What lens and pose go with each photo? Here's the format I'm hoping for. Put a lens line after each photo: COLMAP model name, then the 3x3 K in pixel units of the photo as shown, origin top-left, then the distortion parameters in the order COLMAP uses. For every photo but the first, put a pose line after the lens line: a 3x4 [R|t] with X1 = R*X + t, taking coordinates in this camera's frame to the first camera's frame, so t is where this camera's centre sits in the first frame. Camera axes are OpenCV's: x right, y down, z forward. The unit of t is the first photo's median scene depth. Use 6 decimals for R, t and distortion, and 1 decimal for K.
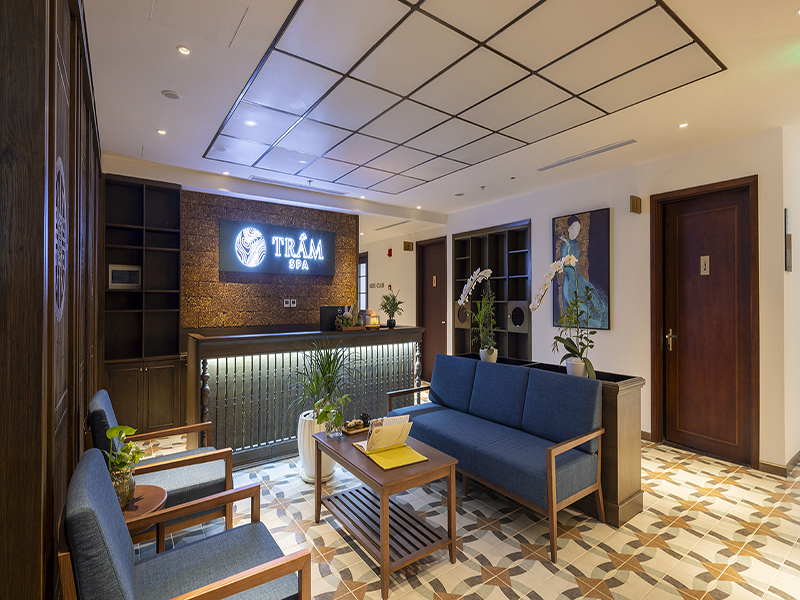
lens RADIAL K [[386.6, 0, 392.7], [0, 386.6, 298.6], [0, 0, 1]] dist [0.011696, -0.004460]
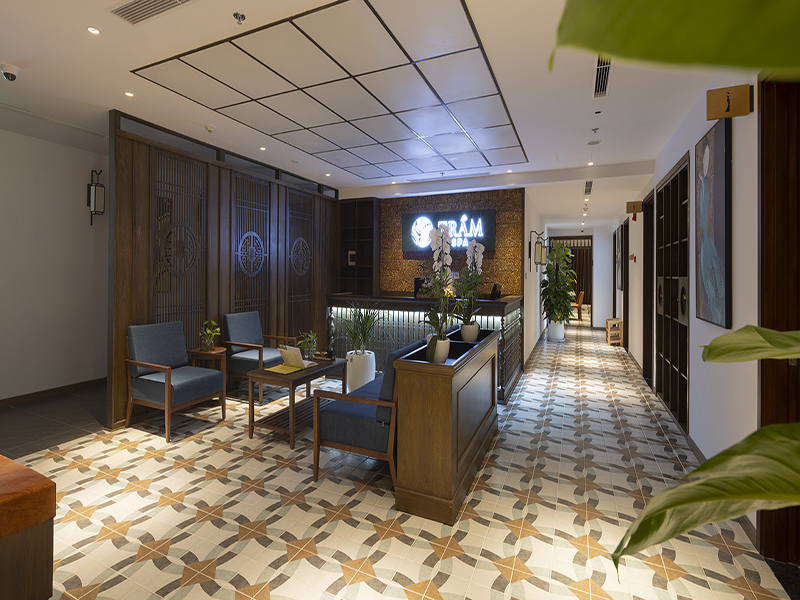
lens RADIAL K [[386.6, 0, 396.4], [0, 386.6, 274.1], [0, 0, 1]] dist [0.011696, -0.004460]
pose [[0.503804, 0.010054, -0.863759, 0.725835], [-0.007735, 0.999945, 0.007128, 0.000896], [0.863783, 0.003090, 0.503854, 0.267739]]
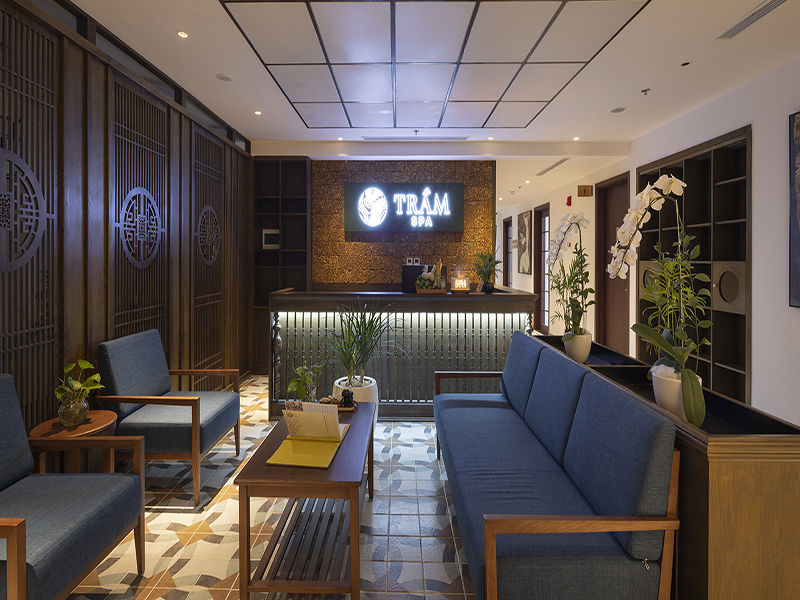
lens RADIAL K [[386.6, 0, 394.4], [0, 386.6, 259.5], [0, 0, 1]] dist [0.011696, -0.004460]
pose [[0.810644, 0.005032, -0.585518, 0.282628], [-0.002467, 0.999984, 0.005177, 0.001369], [0.585534, -0.002753, 0.810643, 0.204571]]
